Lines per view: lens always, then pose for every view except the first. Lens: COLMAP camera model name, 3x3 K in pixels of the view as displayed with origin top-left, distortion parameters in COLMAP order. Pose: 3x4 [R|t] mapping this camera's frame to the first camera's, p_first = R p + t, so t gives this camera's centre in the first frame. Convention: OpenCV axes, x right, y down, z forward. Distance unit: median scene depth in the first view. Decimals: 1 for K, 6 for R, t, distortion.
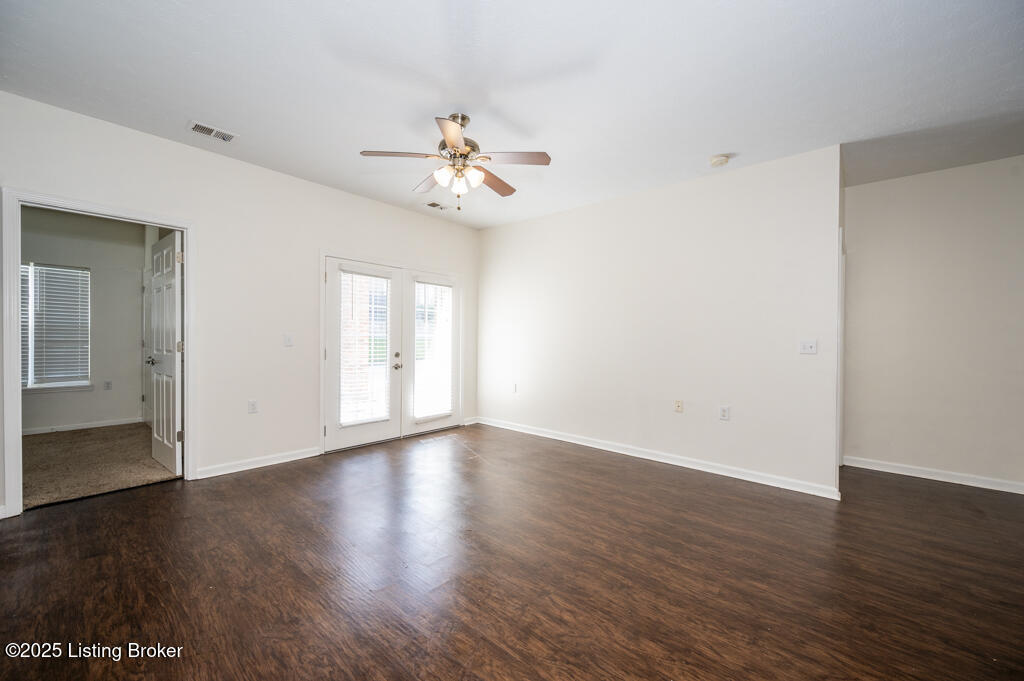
lens RADIAL K [[404.0, 0, 509.7], [0, 404.0, 344.8], [0, 0, 1]] dist [-0.006345, 0.000839]
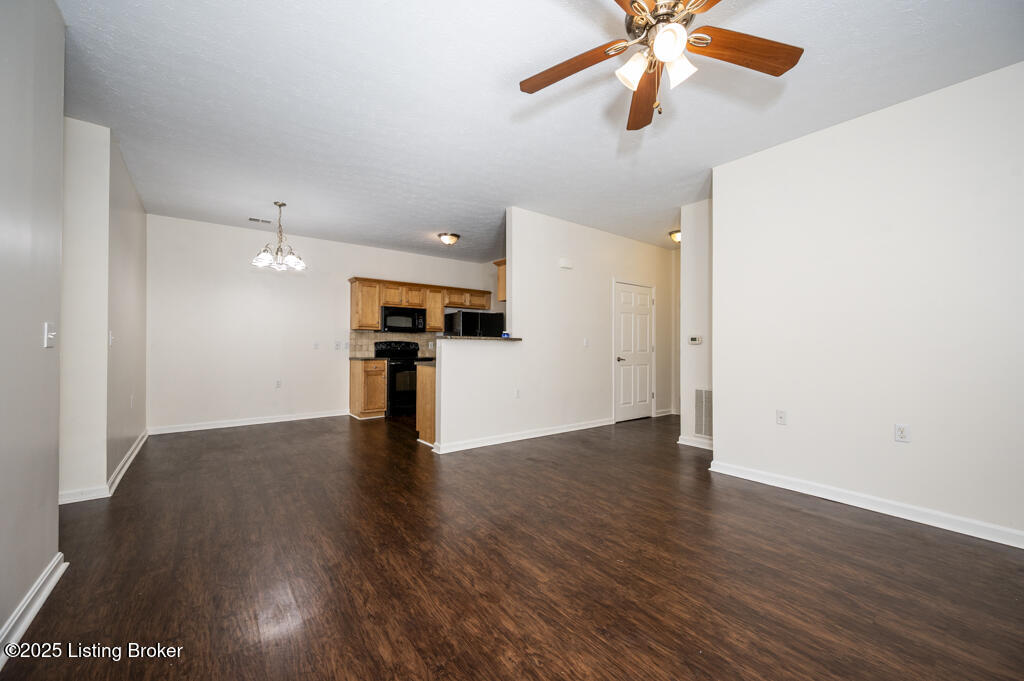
lens RADIAL K [[404.0, 0, 511.5], [0, 404.0, 341.6], [0, 0, 1]] dist [-0.006345, 0.000839]
pose [[-0.981879, -0.014073, 0.188983, -0.024878], [-0.012365, 0.999871, 0.010211, 0.000054], [-0.189103, 0.007689, -0.981927, 1.464986]]
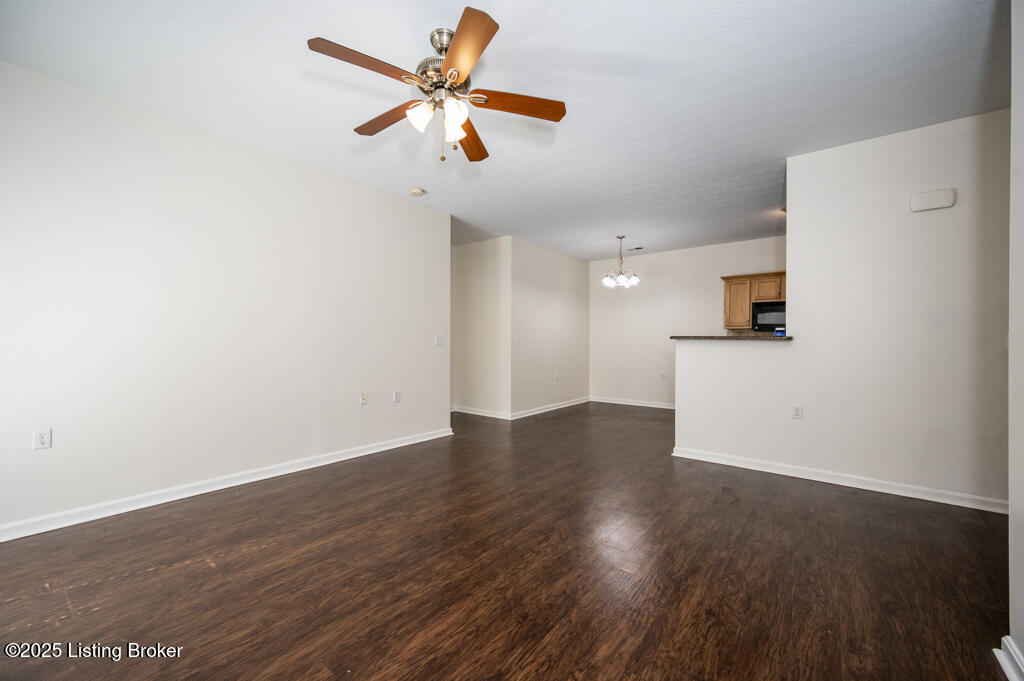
lens RADIAL K [[404.0, 0, 513.7], [0, 404.0, 340.8], [0, 0, 1]] dist [-0.006345, 0.000839]
pose [[-0.061528, -0.010971, 0.998045, -0.802771], [0.012235, 0.999856, 0.011745, -0.009141], [-0.998030, 0.012934, -0.061385, 0.823078]]
